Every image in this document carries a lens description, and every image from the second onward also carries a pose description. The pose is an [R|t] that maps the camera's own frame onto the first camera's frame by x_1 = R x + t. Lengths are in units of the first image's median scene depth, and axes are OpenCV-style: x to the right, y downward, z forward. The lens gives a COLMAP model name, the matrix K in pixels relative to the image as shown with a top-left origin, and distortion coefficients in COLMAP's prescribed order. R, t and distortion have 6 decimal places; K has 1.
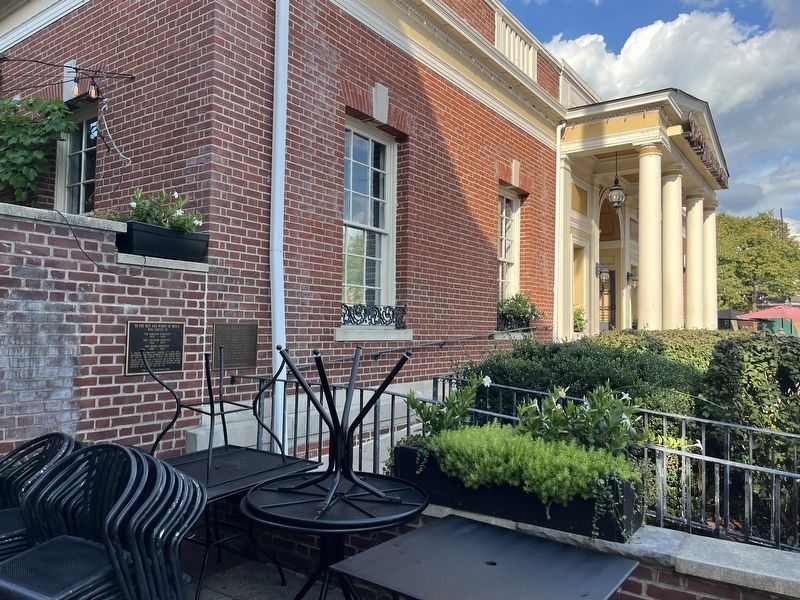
lens RADIAL K [[601.5, 0, 398.1], [0, 601.5, 300.8], [0, 0, 1]] dist [0.045448, -0.064477]
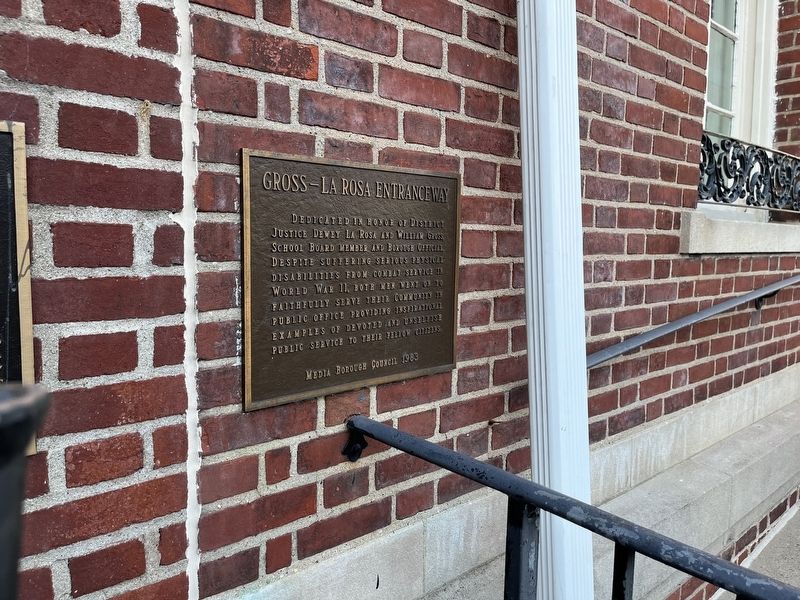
lens RADIAL K [[601.5, 0, 383.1], [0, 601.5, 284.1], [0, 0, 1]] dist [0.045448, -0.064477]
pose [[0.971426, 0.011557, -0.237060, -0.237547], [0.016170, 0.993270, 0.114686, 0.059647], [0.236790, -0.115243, 0.964702, 0.890128]]
